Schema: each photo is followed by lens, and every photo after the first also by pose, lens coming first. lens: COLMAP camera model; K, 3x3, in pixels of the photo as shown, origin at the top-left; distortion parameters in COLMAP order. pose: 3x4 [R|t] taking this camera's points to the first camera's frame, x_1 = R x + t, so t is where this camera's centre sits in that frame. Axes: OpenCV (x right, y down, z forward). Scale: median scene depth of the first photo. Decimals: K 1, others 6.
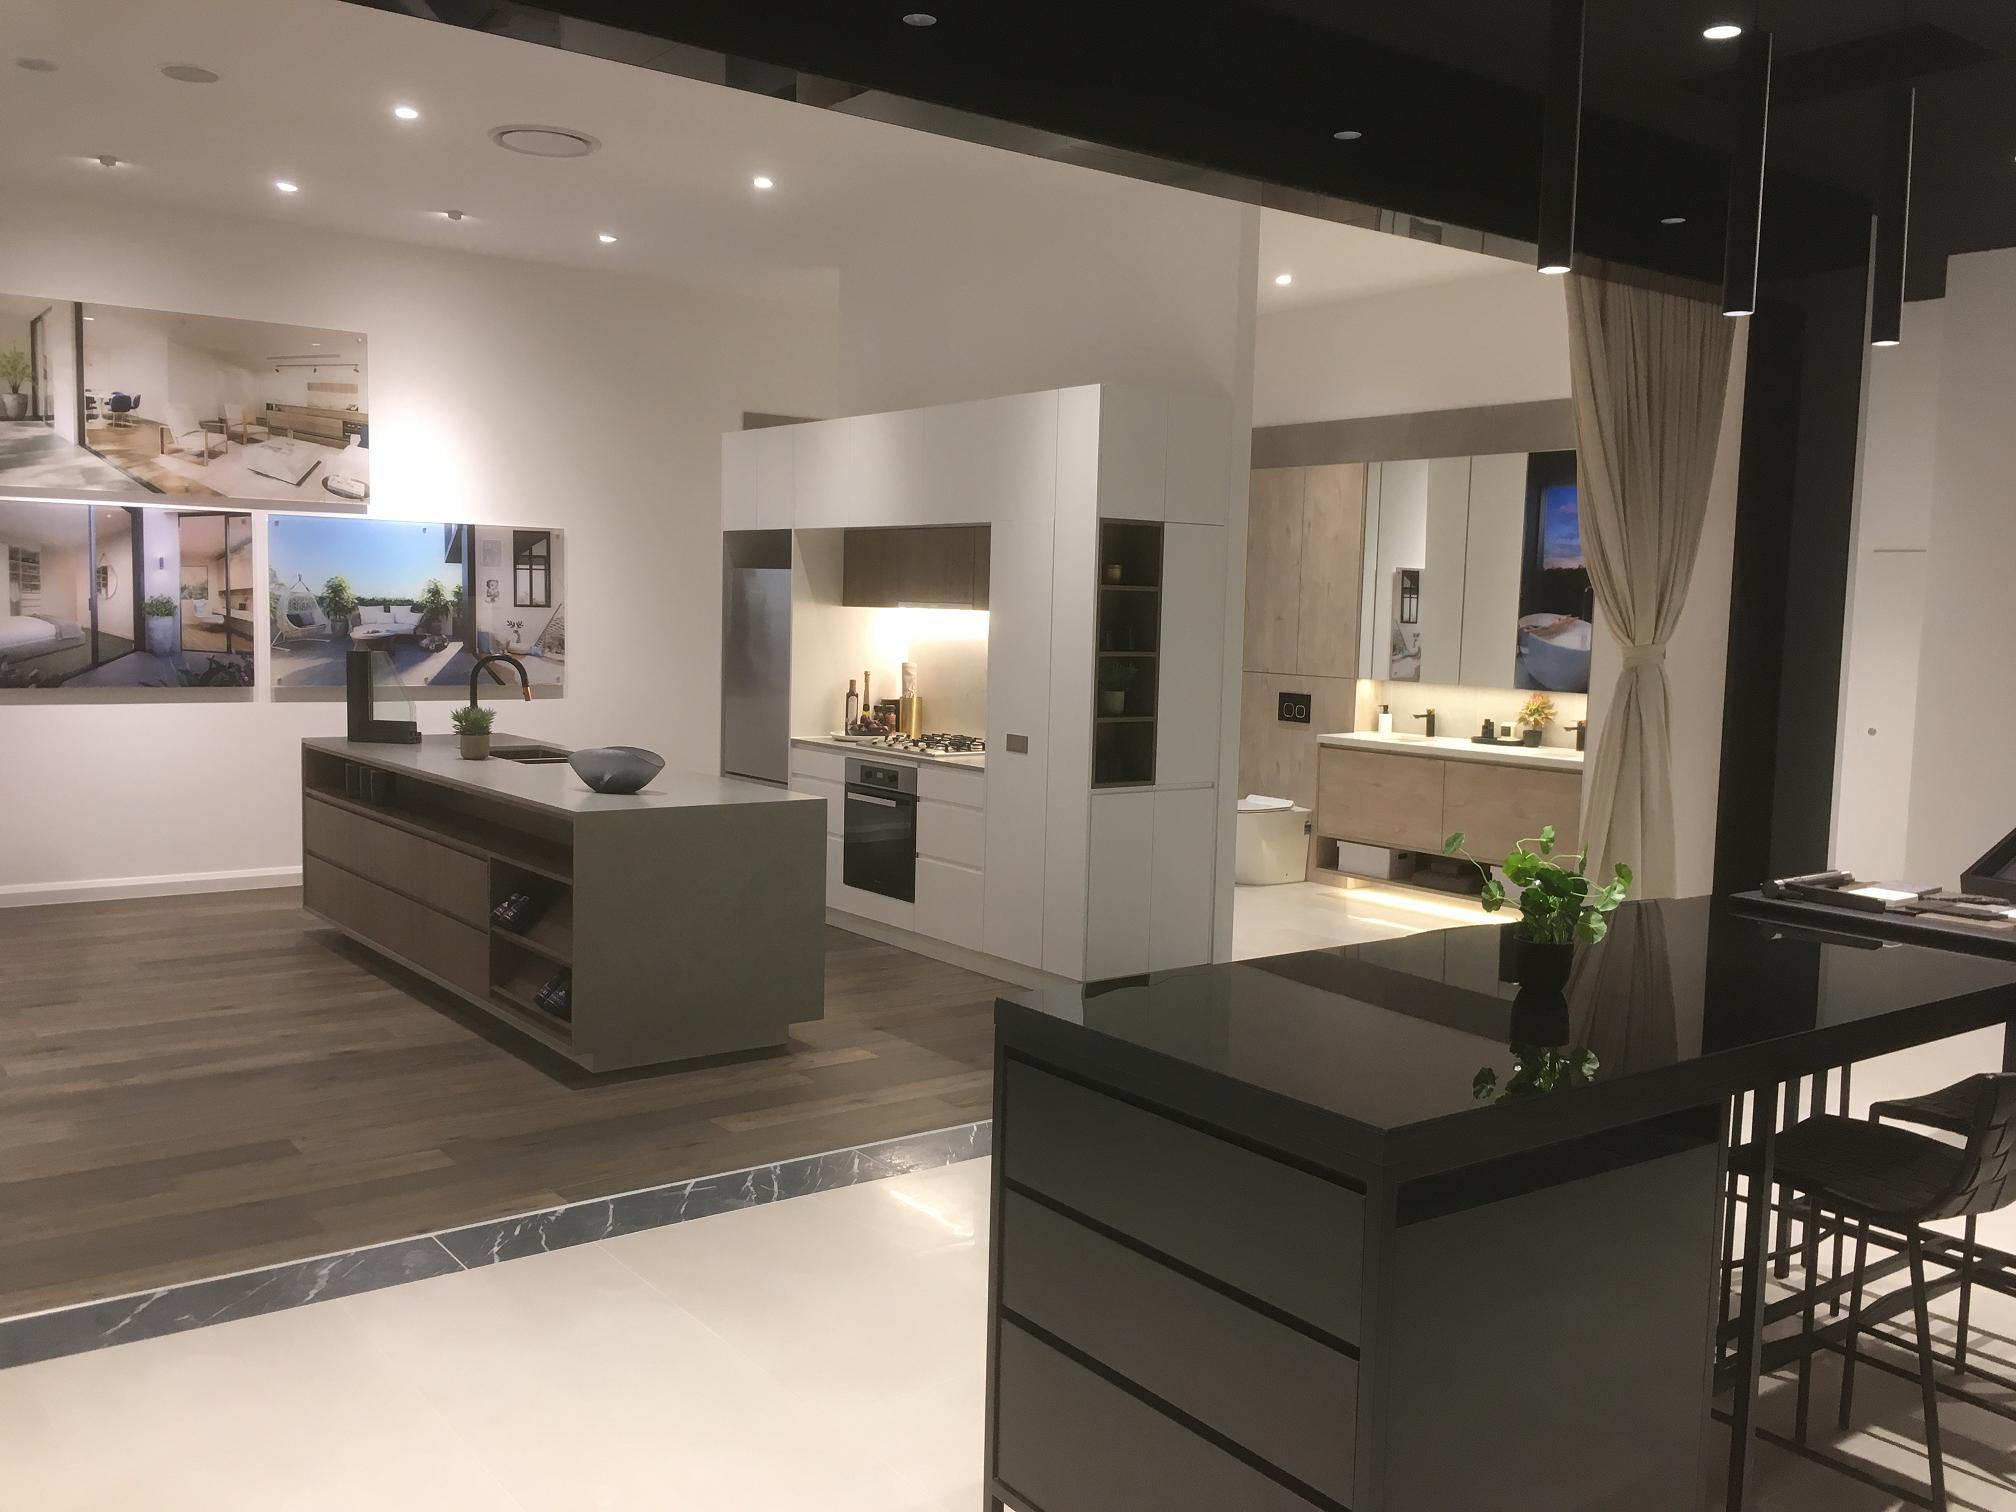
lens RADIAL K [[1729.9, 0, 1008.5], [0, 1729.9, 756.7], [0, 0, 1]] dist [0.050842, -0.032915]
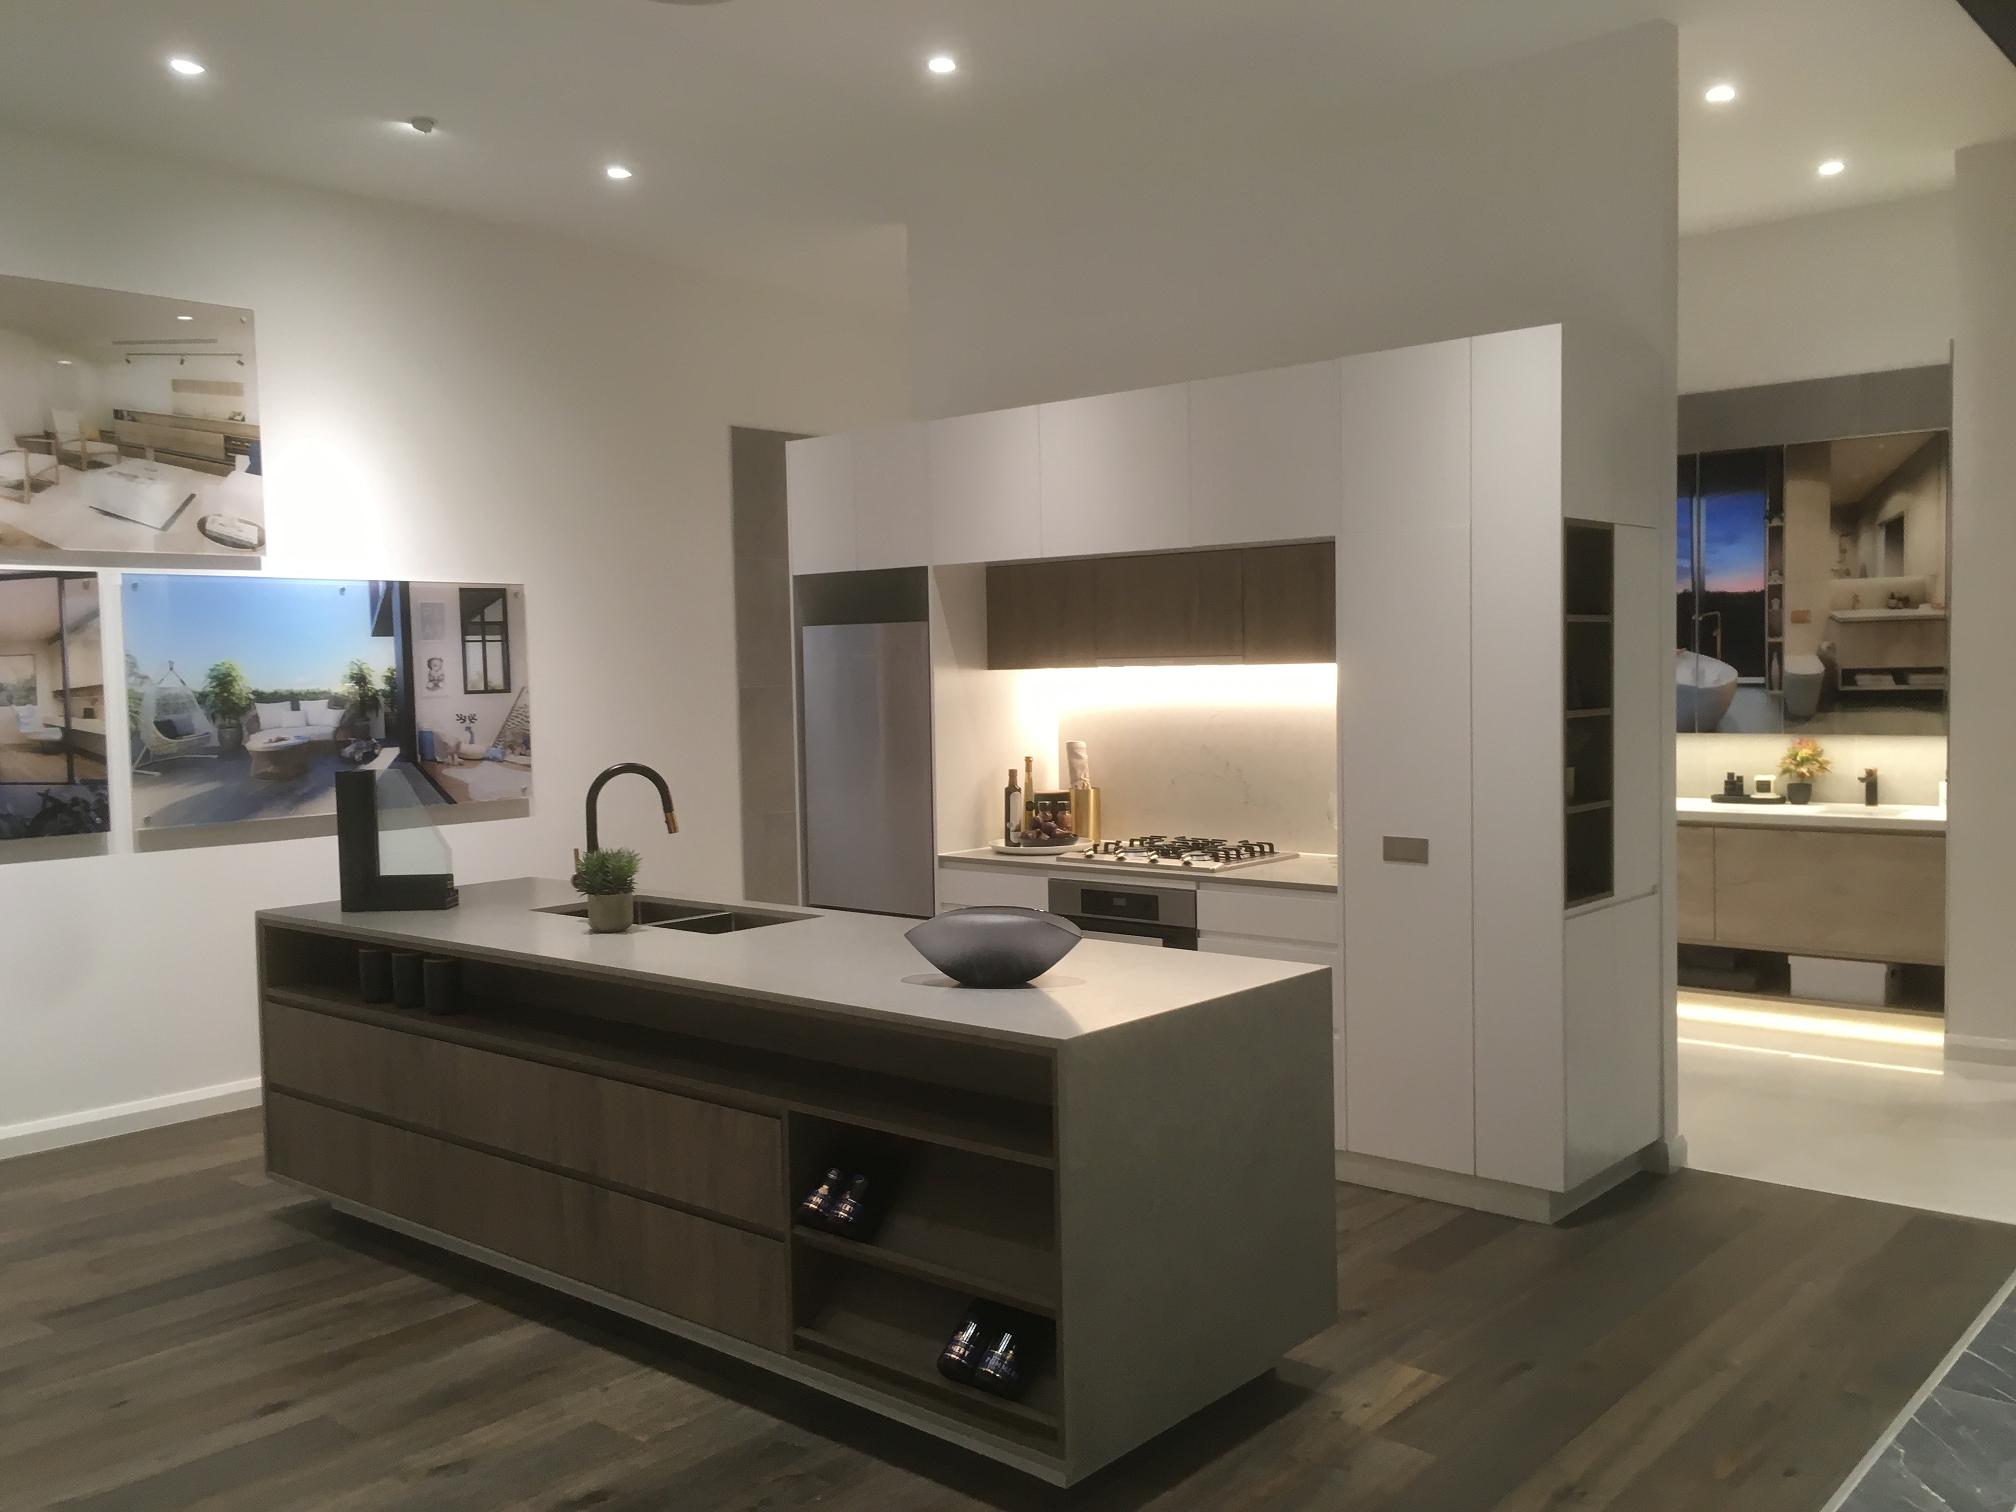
lens RADIAL K [[1729.9, 0, 1007.3], [0, 1729.9, 755.7], [0, 0, 1]] dist [0.050842, -0.032915]
pose [[0.977700, -0.055675, 0.202494, -0.233386], [0.063033, 0.997558, -0.030067, -0.027625], [-0.200326, 0.042160, 0.978822, 0.278571]]
